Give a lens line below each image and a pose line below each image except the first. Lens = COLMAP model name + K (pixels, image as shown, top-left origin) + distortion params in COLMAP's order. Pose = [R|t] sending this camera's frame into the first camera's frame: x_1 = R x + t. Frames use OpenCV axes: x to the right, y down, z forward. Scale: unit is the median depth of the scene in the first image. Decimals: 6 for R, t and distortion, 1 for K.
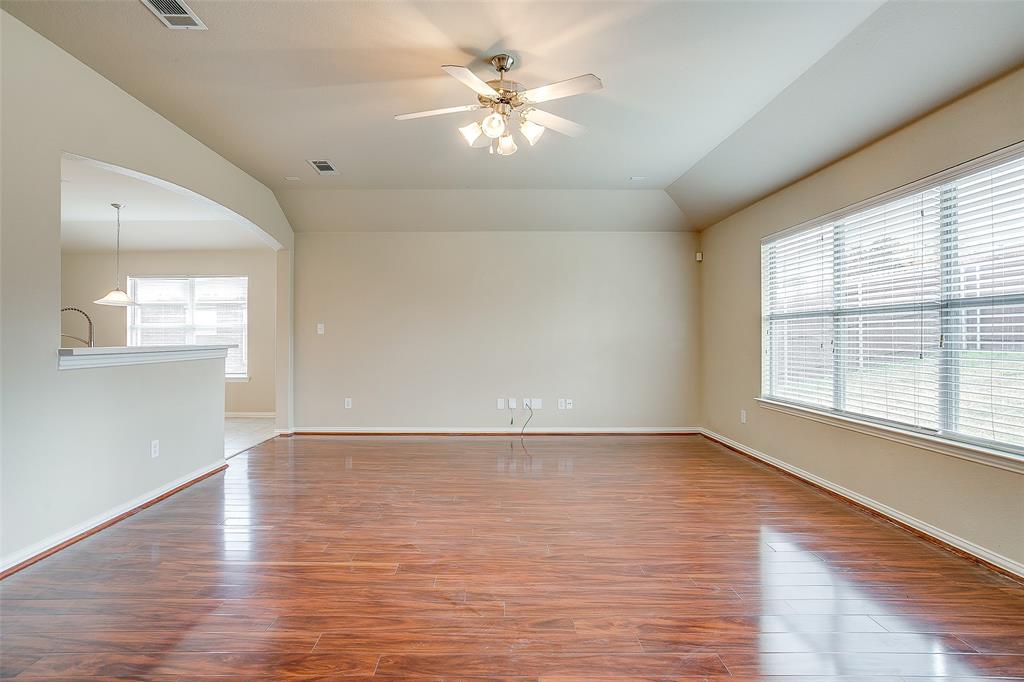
lens RADIAL K [[491.9, 0, 494.5], [0, 491.9, 337.5], [0, 0, 1]] dist [-0.000621, 0.005047]
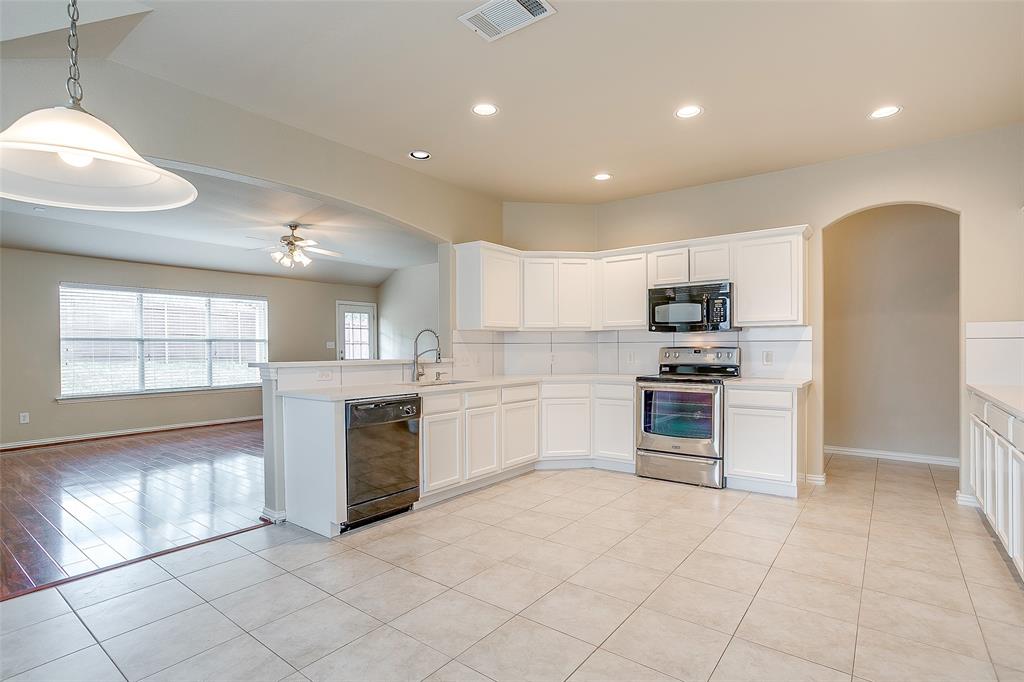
lens RADIAL K [[497.5, 0, 506.6], [0, 497.5, 348.5], [0, 0, 1]] dist [-0.017615, 0.001233]
pose [[-0.772499, 0.004009, 0.635003, -1.773393], [0.004640, 0.999989, -0.000669, -0.009679], [-0.634999, 0.002430, -0.772509, 1.739033]]
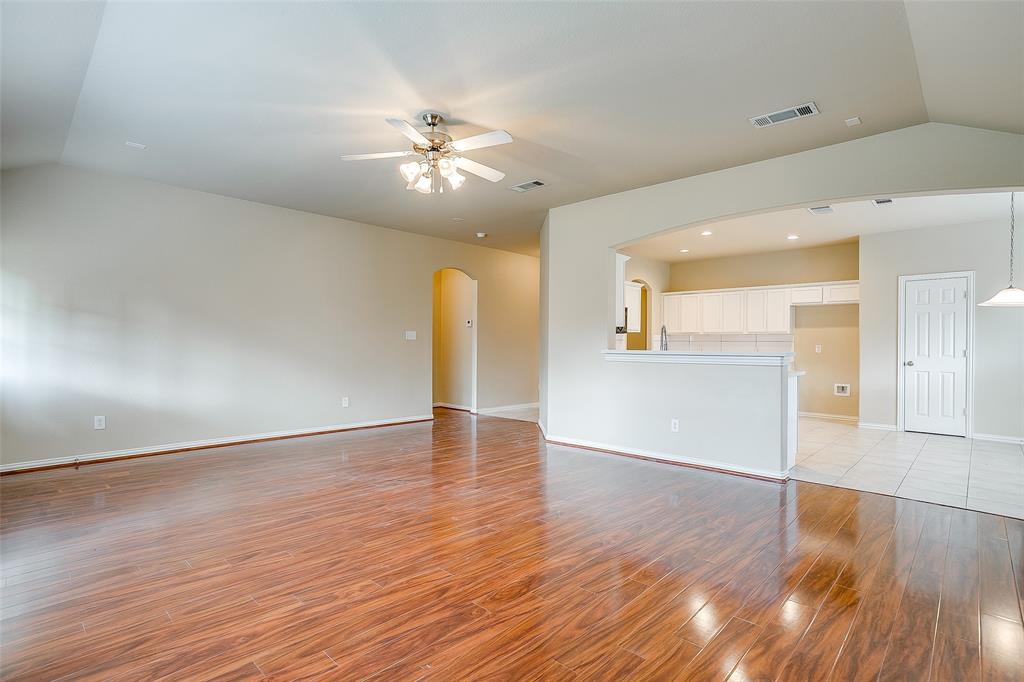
lens RADIAL K [[497.5, 0, 506.6], [0, 497.5, 348.5], [0, 0, 1]] dist [-0.017615, 0.001233]
pose [[-0.687302, -0.003521, -0.726363, 0.660844], [-0.004739, 0.999989, -0.000362, 0.013103], [0.726356, 0.003193, -0.687311, 1.666177]]
